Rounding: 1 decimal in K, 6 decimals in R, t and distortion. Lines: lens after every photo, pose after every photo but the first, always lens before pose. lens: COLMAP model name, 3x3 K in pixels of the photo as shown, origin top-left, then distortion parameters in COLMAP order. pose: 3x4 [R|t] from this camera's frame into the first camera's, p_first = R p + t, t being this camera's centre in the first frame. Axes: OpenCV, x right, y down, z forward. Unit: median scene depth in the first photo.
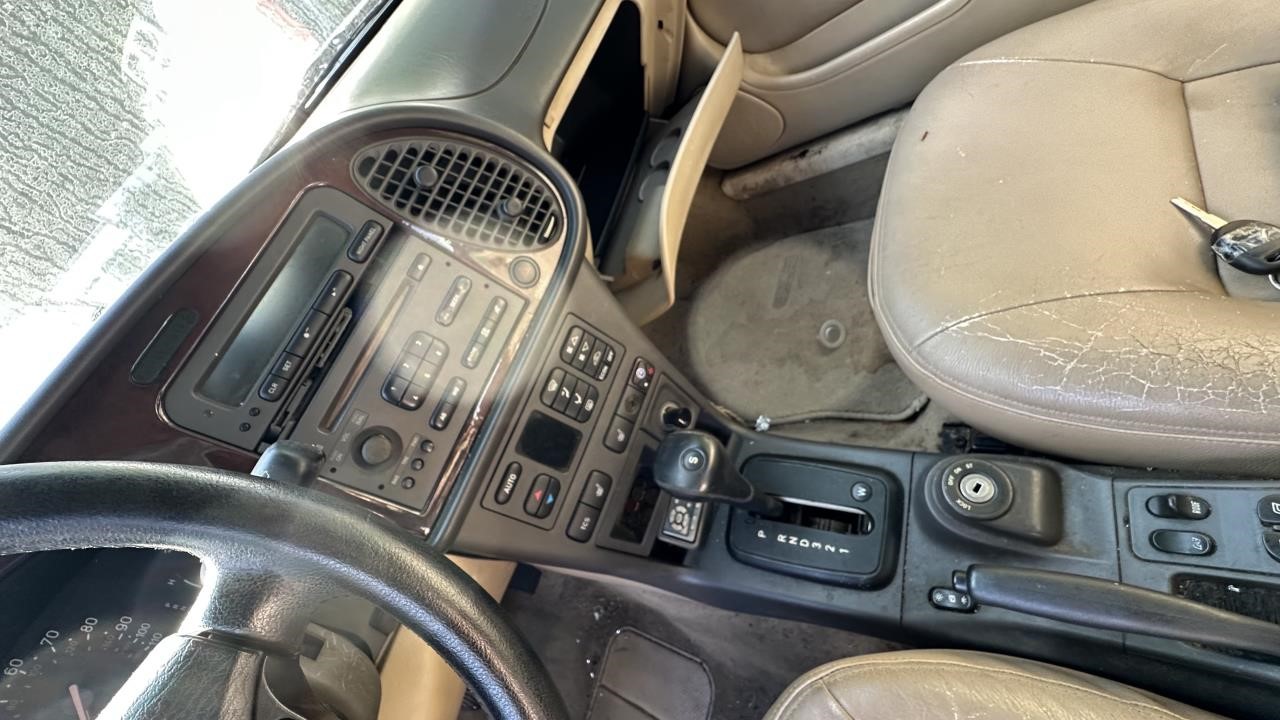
lens RADIAL K [[514.6, 0, 640.0], [0, 514.6, 360.0], [0, 0, 1]] dist [-0.006155, -0.000023]
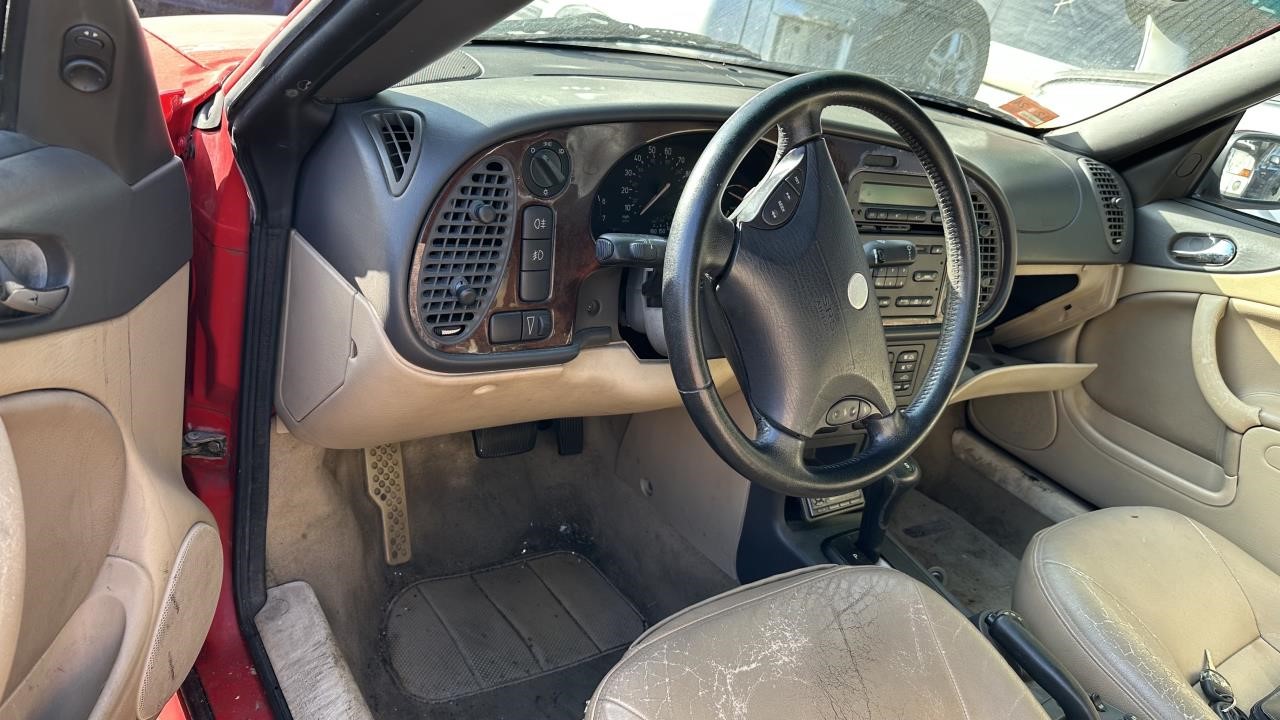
lens RADIAL K [[911.5, 0, 640.0], [0, 911.5, 360.0], [0, 0, 1]] dist [0.058675, -0.091317]
pose [[0.493441, 0.868297, -0.050760, -0.358351], [-0.839624, 0.460288, -0.288386, 1.303853], [-0.227040, 0.184921, 0.956168, -1.217053]]
